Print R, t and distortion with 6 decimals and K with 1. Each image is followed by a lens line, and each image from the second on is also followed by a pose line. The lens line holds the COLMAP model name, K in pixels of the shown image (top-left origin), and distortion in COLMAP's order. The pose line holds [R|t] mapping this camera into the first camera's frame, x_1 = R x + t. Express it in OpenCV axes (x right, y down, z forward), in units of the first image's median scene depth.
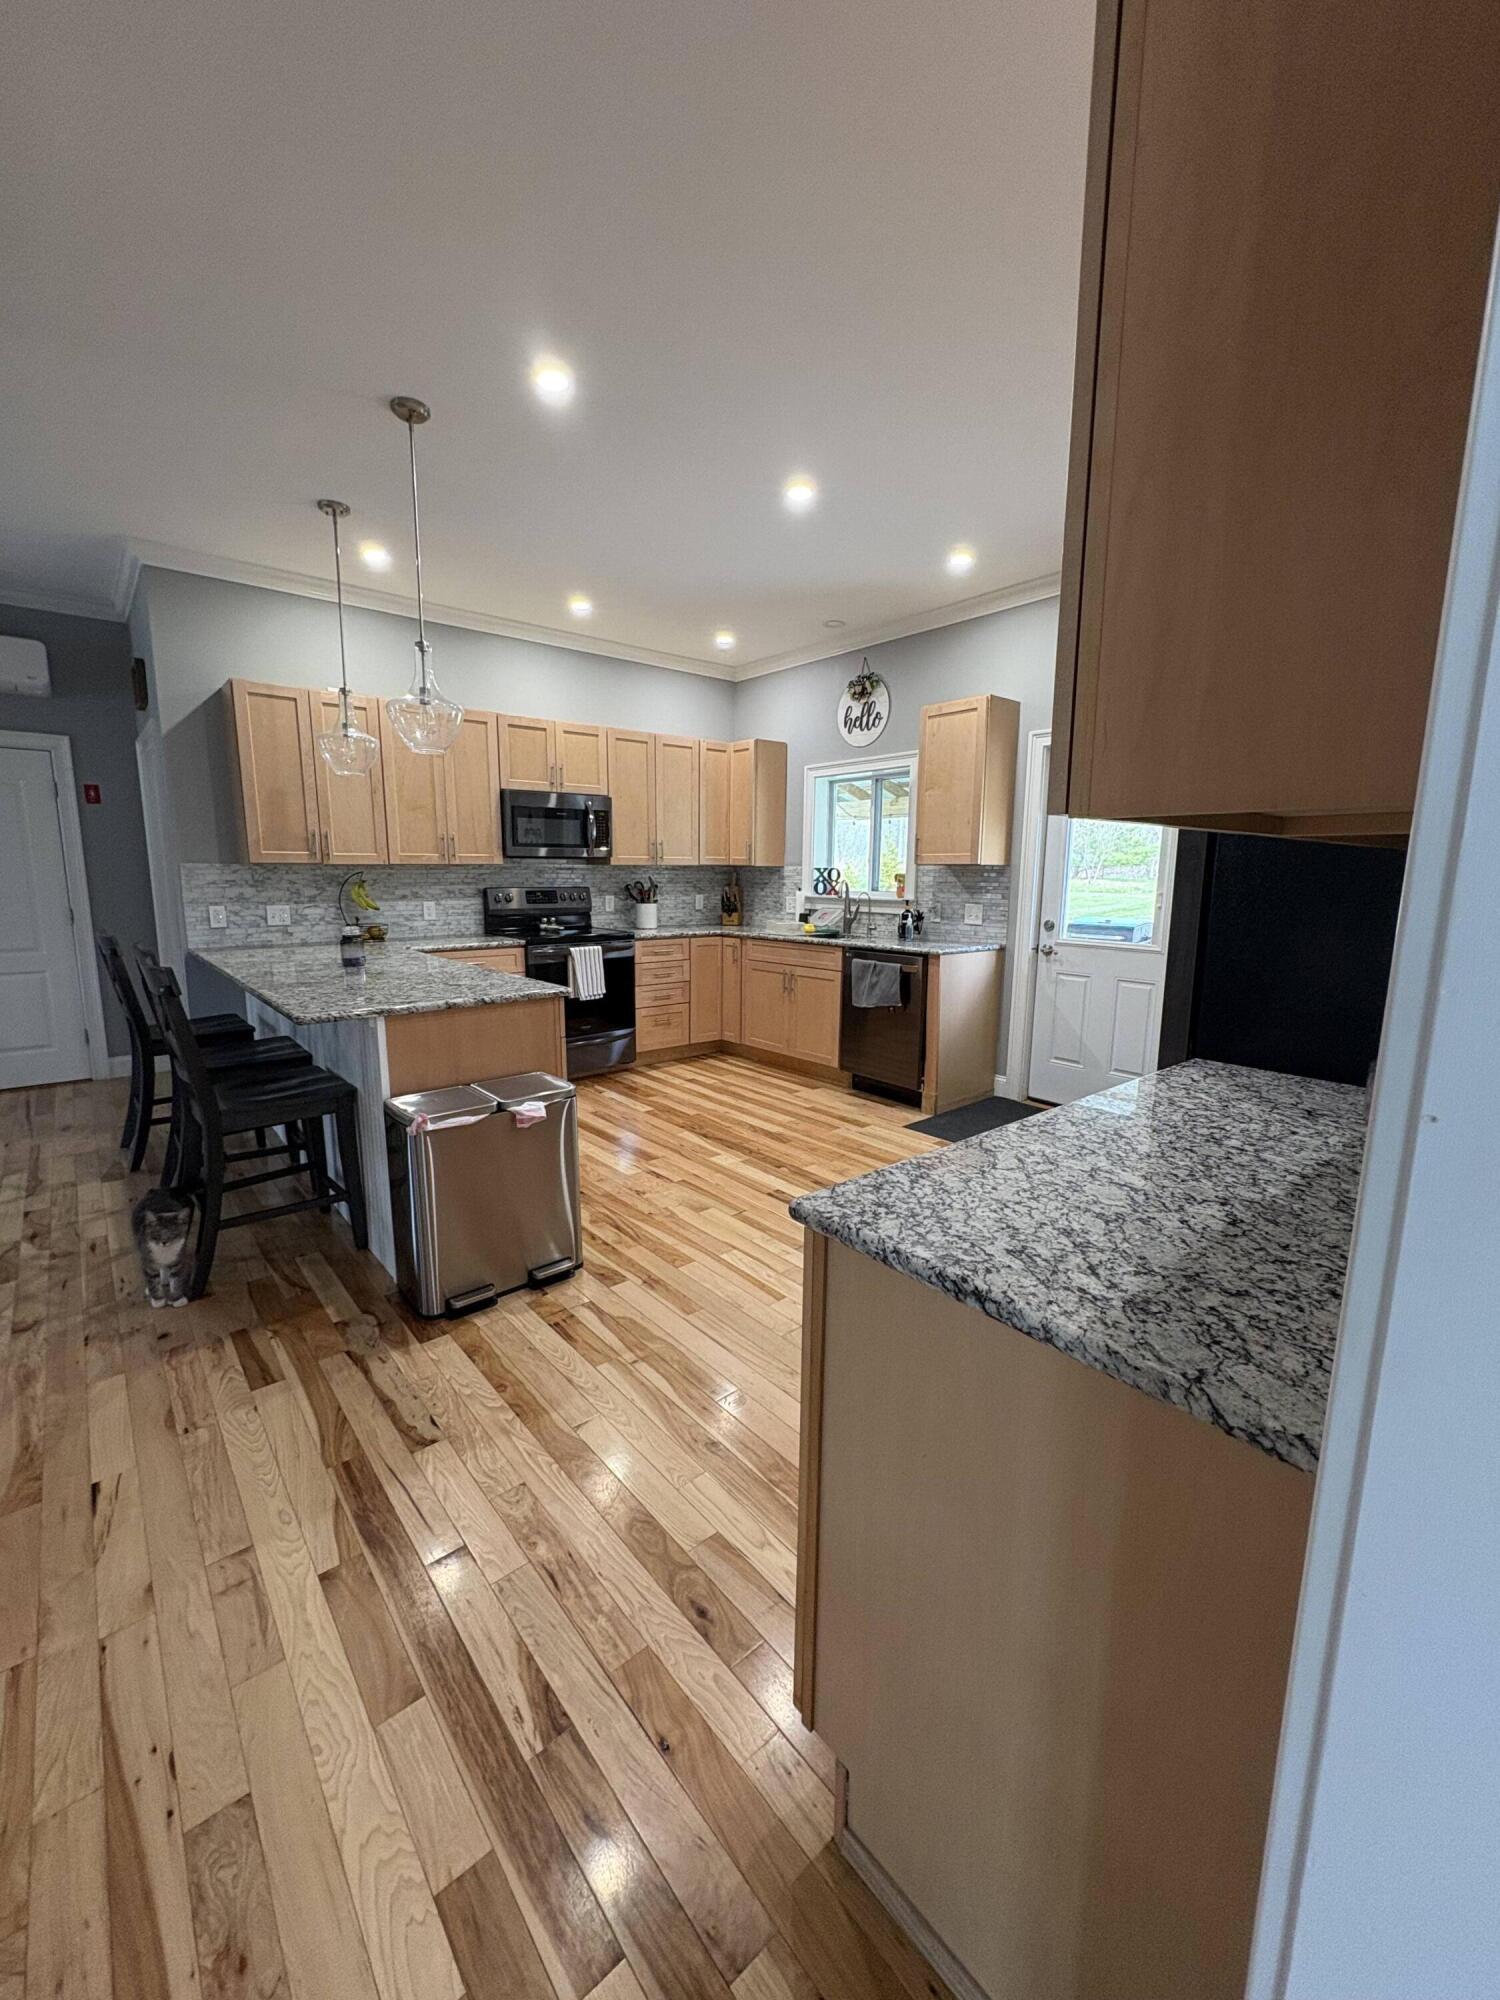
lens RADIAL K [[794.4, 0, 748.5], [0, 794.4, 997.4], [0, 0, 1]] dist [-0.000764, 0.000015]
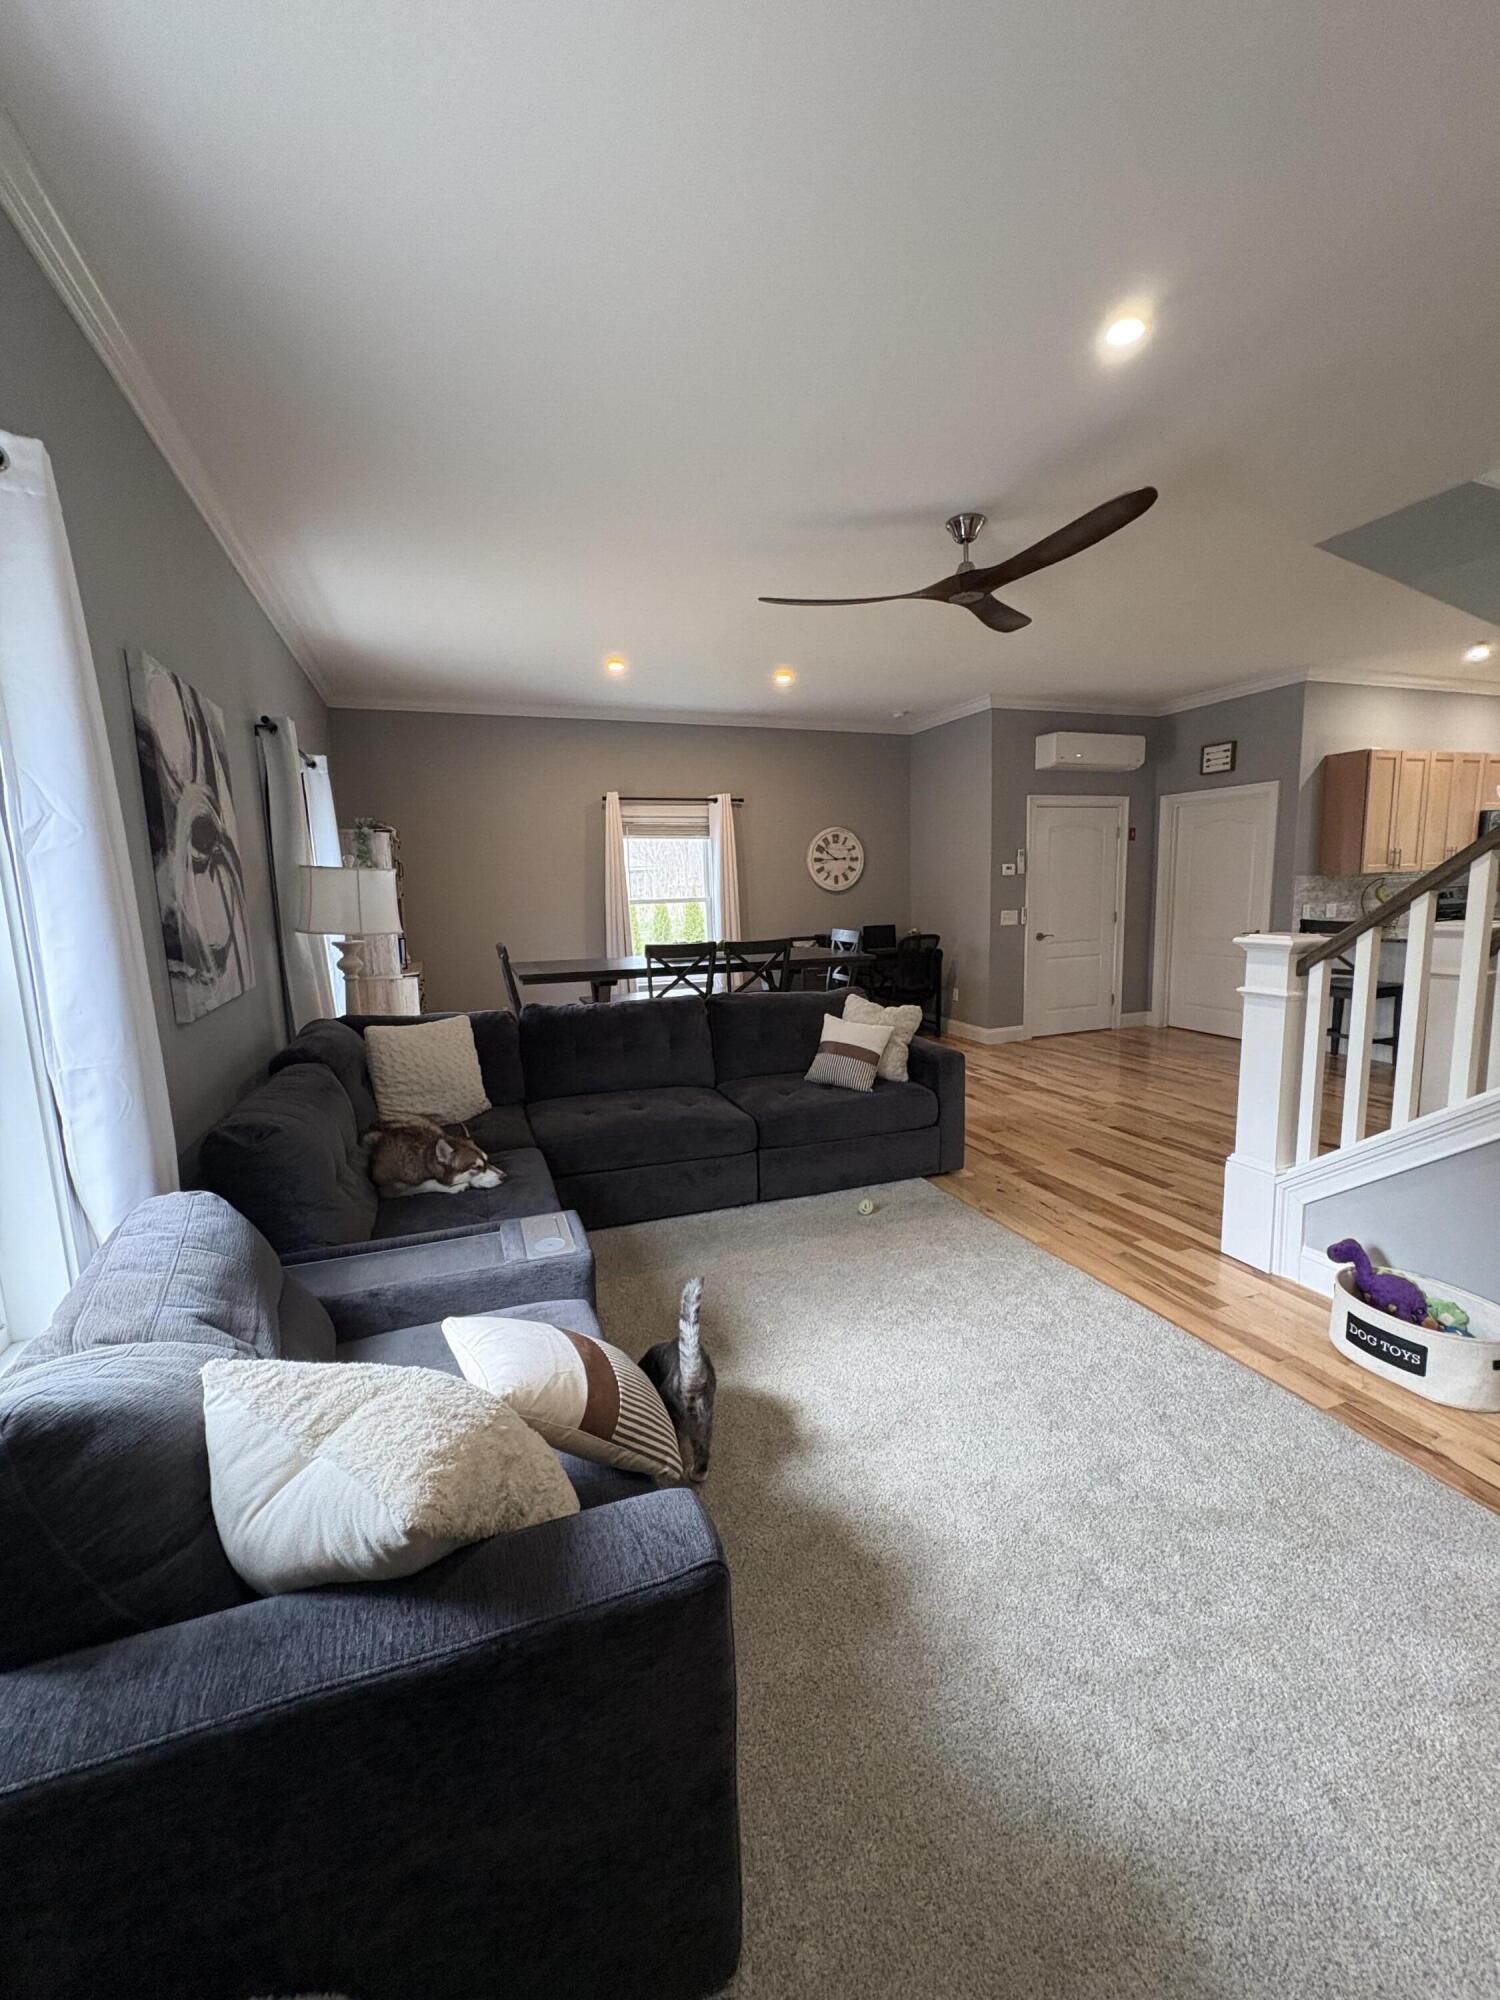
lens RADIAL K [[794.4, 0, 747.3], [0, 794.4, 998.7], [0, 0, 1]] dist [-0.000764, 0.000015]
pose [[0.939502, 0.008106, -0.342449, -0.924576], [-0.013675, 0.999811, -0.013851, 0.075473], [0.342271, 0.017696, 0.939434, -0.585897]]
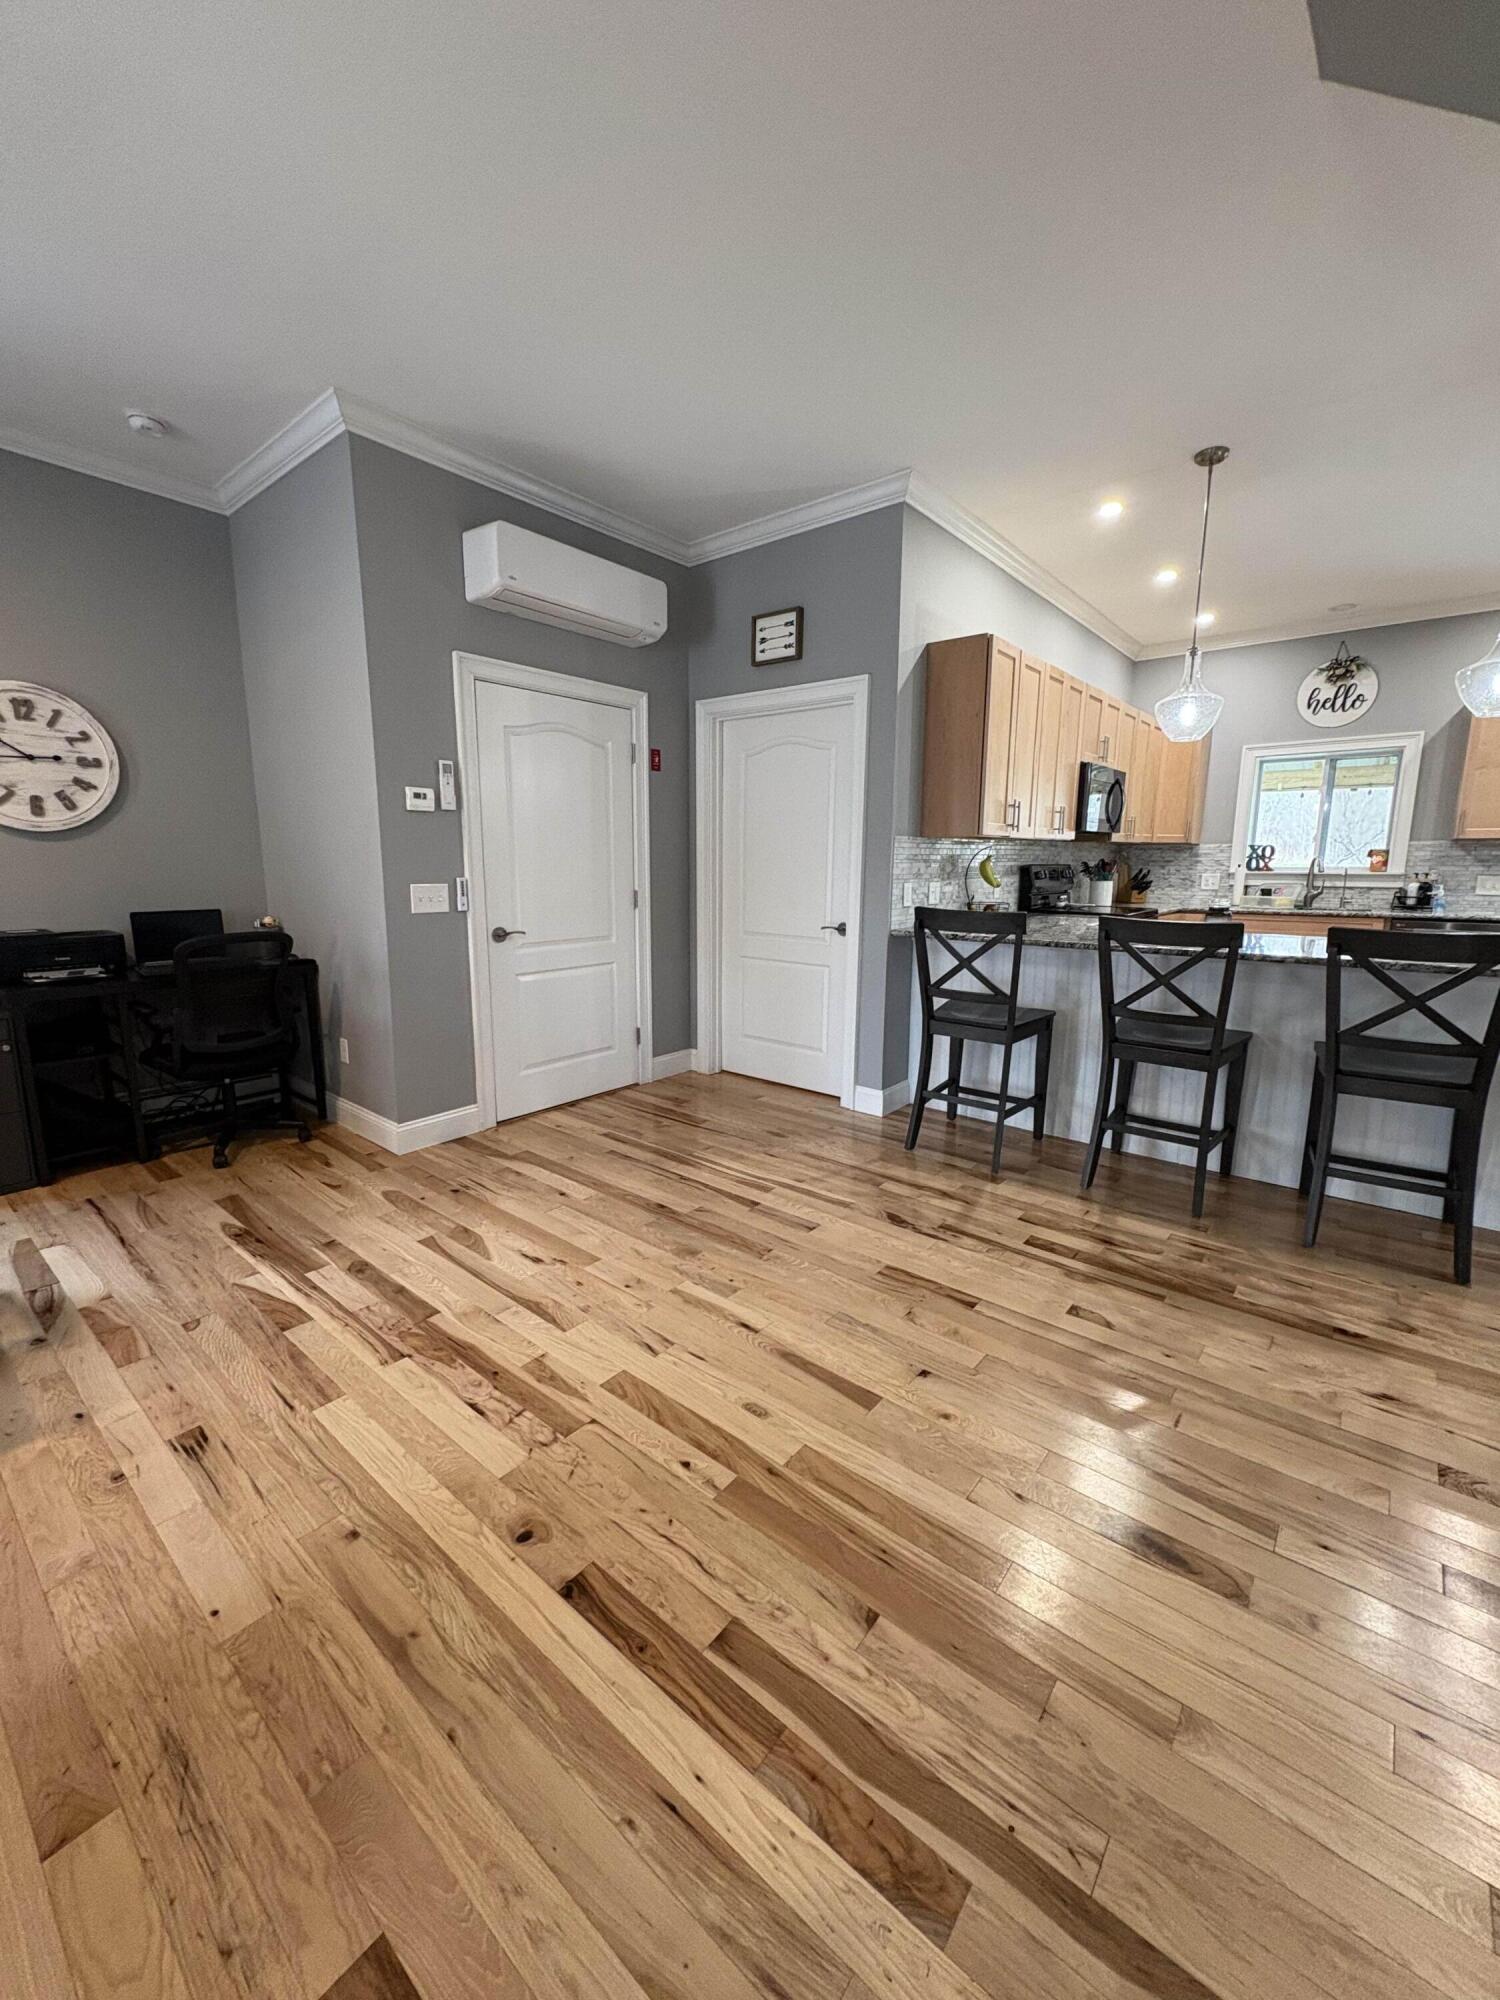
lens RADIAL K [[794.4, 0, 749.9], [0, 794.4, 997.0], [0, 0, 1]] dist [-0.000764, 0.000015]
pose [[0.984653, -0.034529, 0.171076, -0.824332], [0.032488, 0.999364, 0.014713, -0.002161], [-0.171475, -0.008929, 0.985148, 0.103590]]
